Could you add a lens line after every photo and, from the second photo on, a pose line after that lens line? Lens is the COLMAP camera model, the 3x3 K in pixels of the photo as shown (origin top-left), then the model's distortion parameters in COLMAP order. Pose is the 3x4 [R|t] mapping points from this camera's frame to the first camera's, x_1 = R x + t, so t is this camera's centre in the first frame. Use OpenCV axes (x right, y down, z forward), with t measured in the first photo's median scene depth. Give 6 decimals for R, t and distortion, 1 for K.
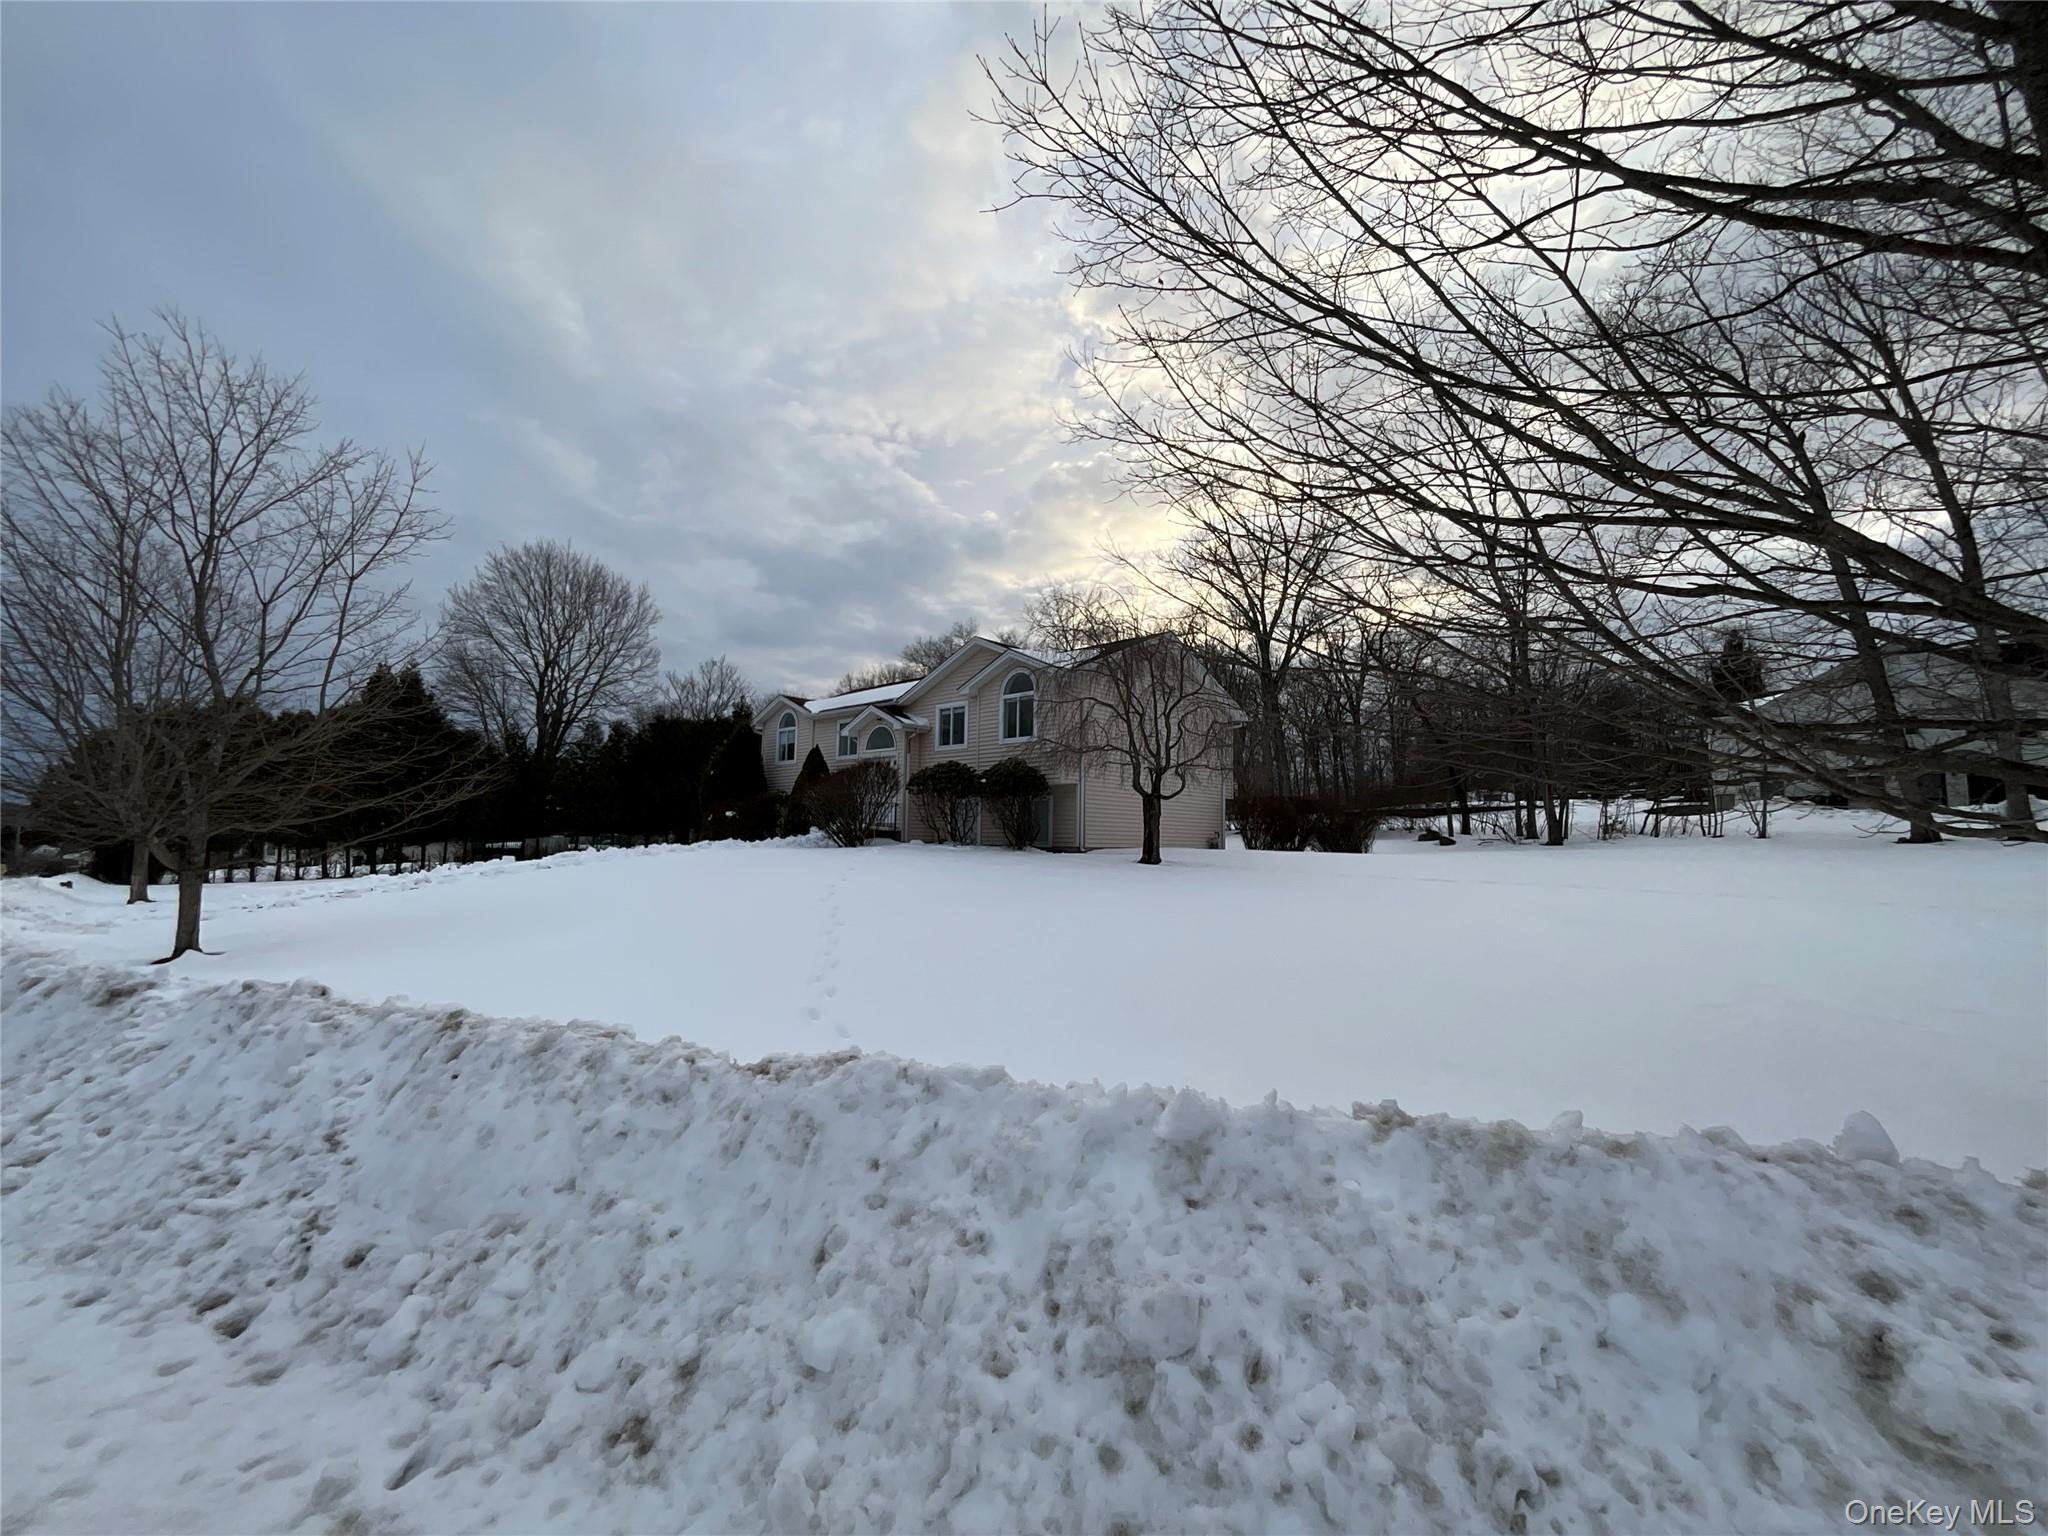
lens RADIAL K [[833.7, 0, 1037.8], [0, 833.7, 757.9], [0, 0, 1]] dist [-0.003902, 0.001549]
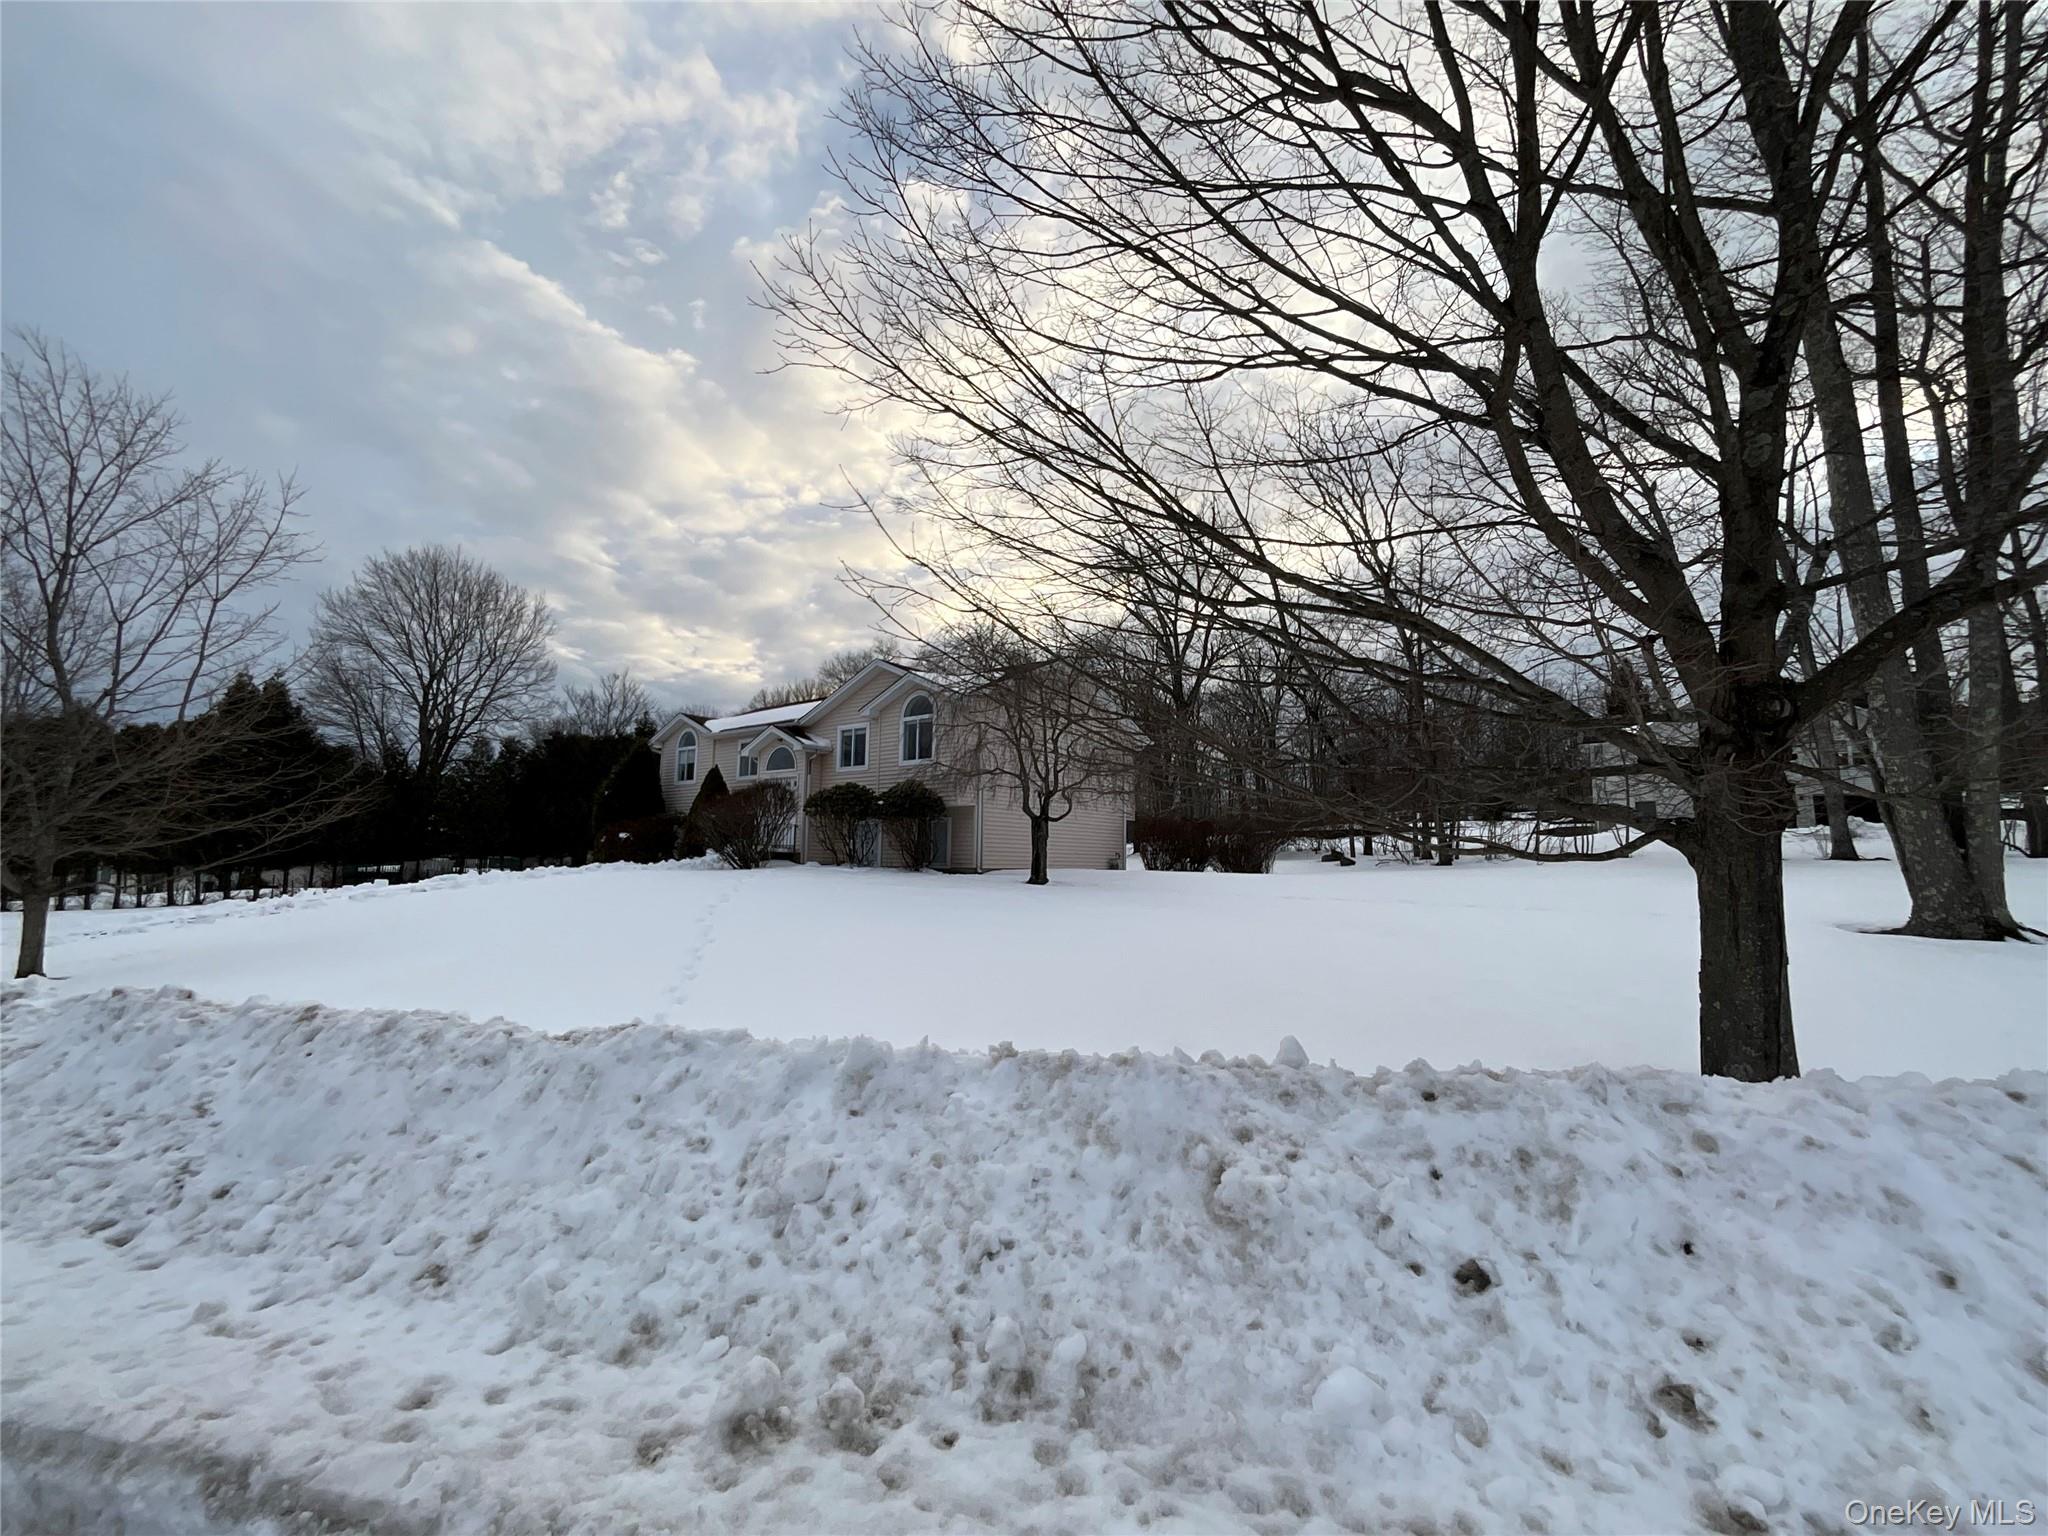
lens RADIAL K [[833.7, 0, 1014.7], [0, 833.7, 758.4], [0, 0, 1]] dist [-0.003902, 0.001549]
pose [[0.996676, 0.007190, 0.081154, 0.222948], [-0.005164, 0.999670, -0.025147, -0.025999], [-0.081308, 0.024645, 0.996384, -0.304767]]
